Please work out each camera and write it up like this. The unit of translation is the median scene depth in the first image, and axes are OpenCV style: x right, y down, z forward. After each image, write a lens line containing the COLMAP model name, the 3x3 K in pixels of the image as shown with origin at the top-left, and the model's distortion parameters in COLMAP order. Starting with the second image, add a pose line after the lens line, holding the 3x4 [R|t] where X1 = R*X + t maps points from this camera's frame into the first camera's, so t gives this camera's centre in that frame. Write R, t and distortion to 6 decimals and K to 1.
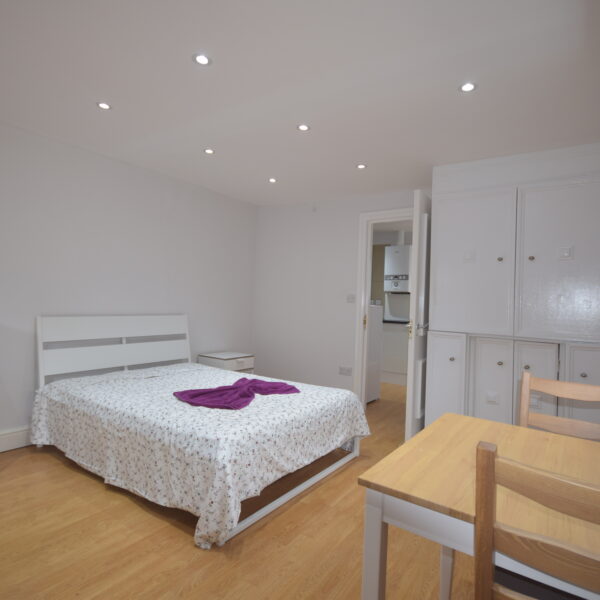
lens RADIAL K [[395.4, 0, 308.8], [0, 395.4, 300.2], [0, 0, 1]] dist [0.001155, -0.005082]
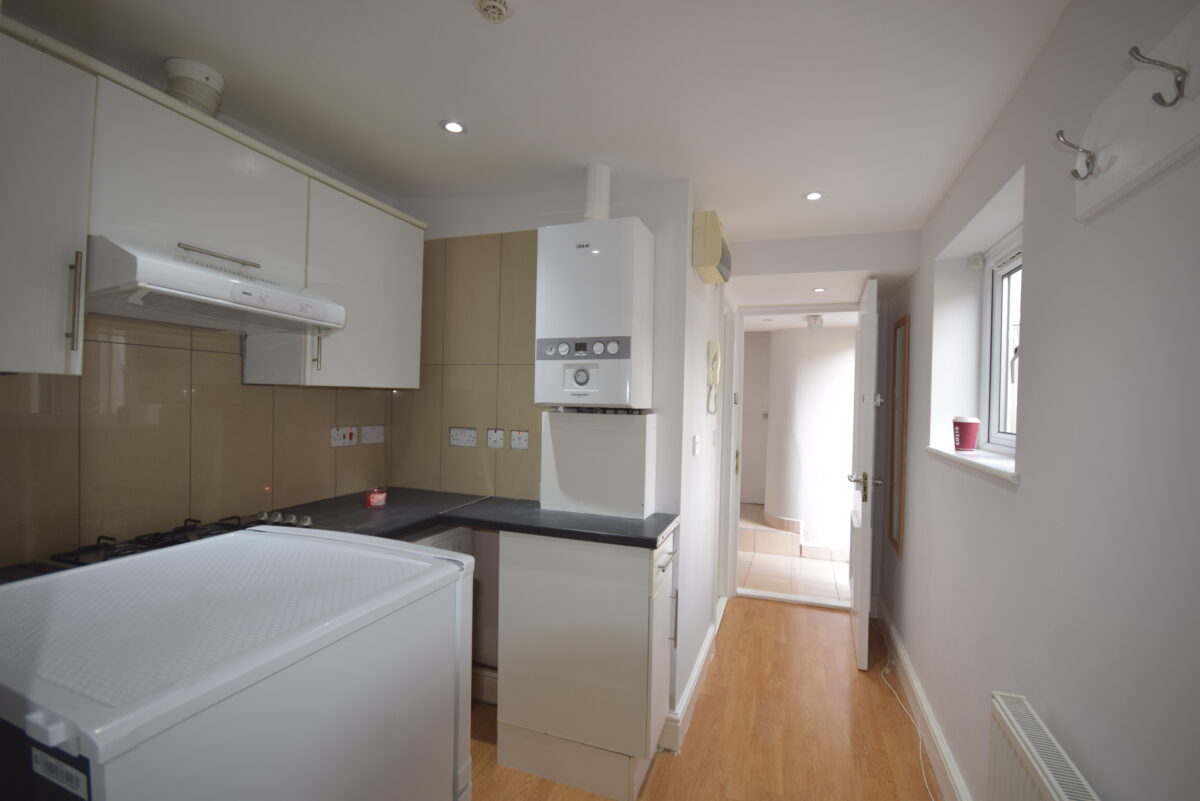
lens RADIAL K [[525.2, 0, 603.9], [0, 525.2, 402.4], [0, 0, 1]] dist [0.008516, -0.012810]
pose [[0.965865, -0.012671, 0.258738, 0.314019], [0.007553, 0.999756, 0.020767, -0.063603], [-0.258938, -0.018104, 0.965724, 1.427430]]
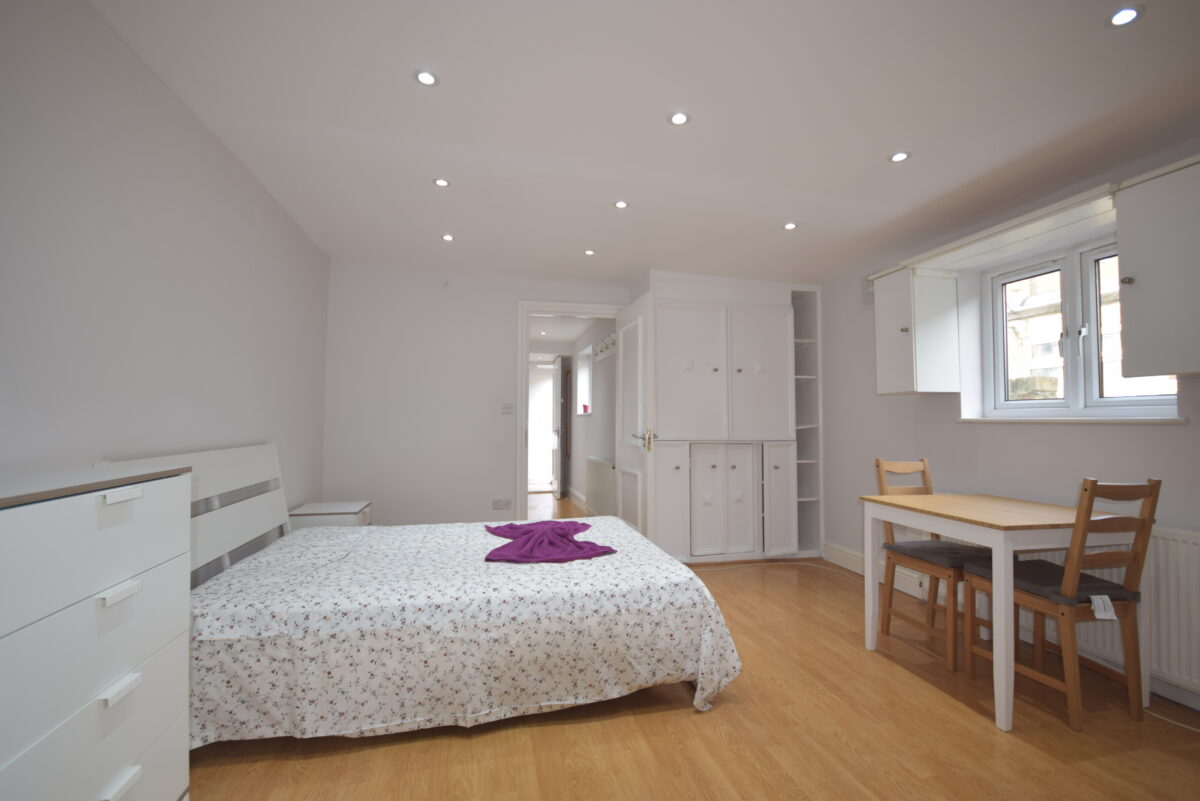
lens RADIAL K [[525.2, 0, 603.9], [0, 525.2, 402.4], [0, 0, 1]] dist [0.008516, -0.012810]
pose [[0.670695, -0.005605, 0.741713, -0.801604], [0.016431, 0.999838, -0.007303, -0.009548], [-0.741552, 0.017085, 0.670678, 0.266212]]
